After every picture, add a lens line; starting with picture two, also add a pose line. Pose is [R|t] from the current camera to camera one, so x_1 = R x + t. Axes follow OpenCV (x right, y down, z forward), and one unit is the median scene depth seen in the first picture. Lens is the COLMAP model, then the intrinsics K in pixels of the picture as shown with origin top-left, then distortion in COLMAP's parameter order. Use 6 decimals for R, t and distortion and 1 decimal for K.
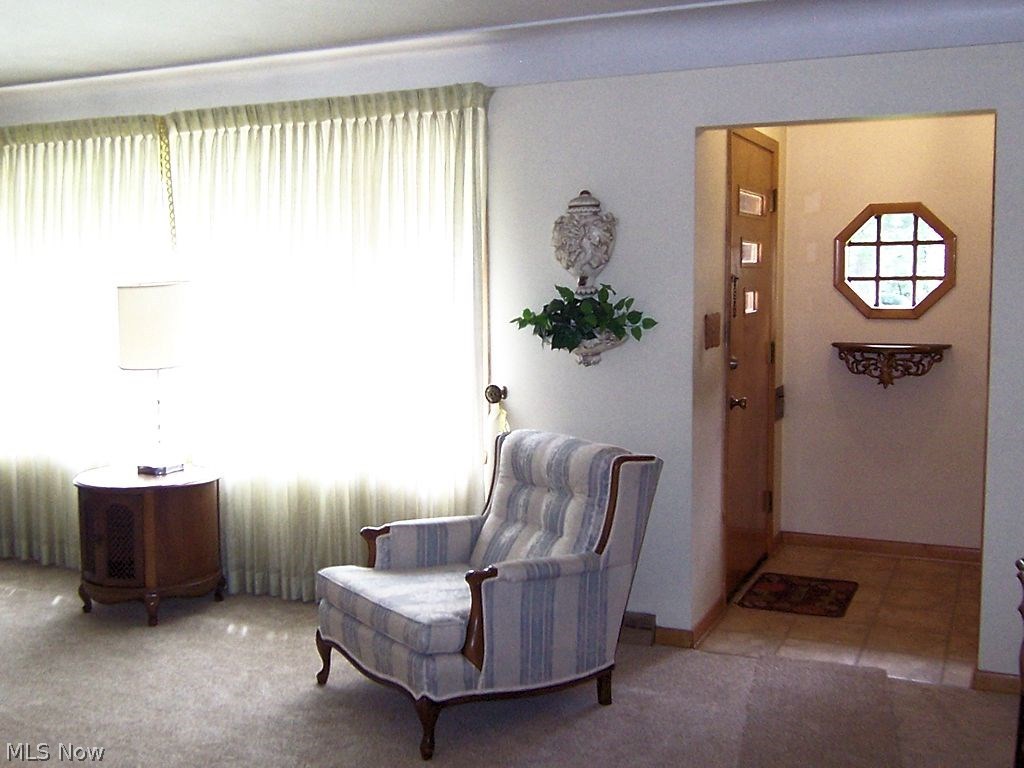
lens RADIAL K [[1099.0, 0, 512.0], [0, 1099.0, 384.0], [0, 0, 1]] dist [0.031885, -0.208475]
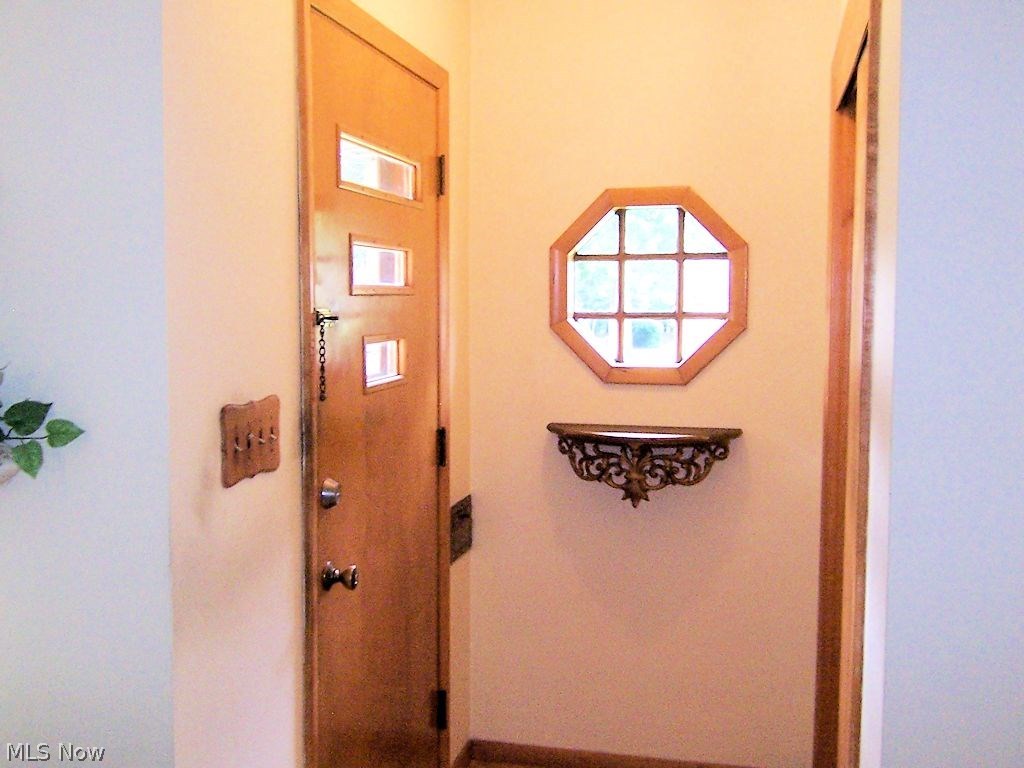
lens RADIAL K [[1099.0, 0, 512.0], [0, 1099.0, 384.0], [0, 0, 1]] dist [0.031885, -0.208475]
pose [[0.978018, -0.006000, 0.208435, 0.155114], [0.010619, 0.999722, -0.021047, -0.048354], [-0.208251, 0.022798, 0.977810, 0.444134]]
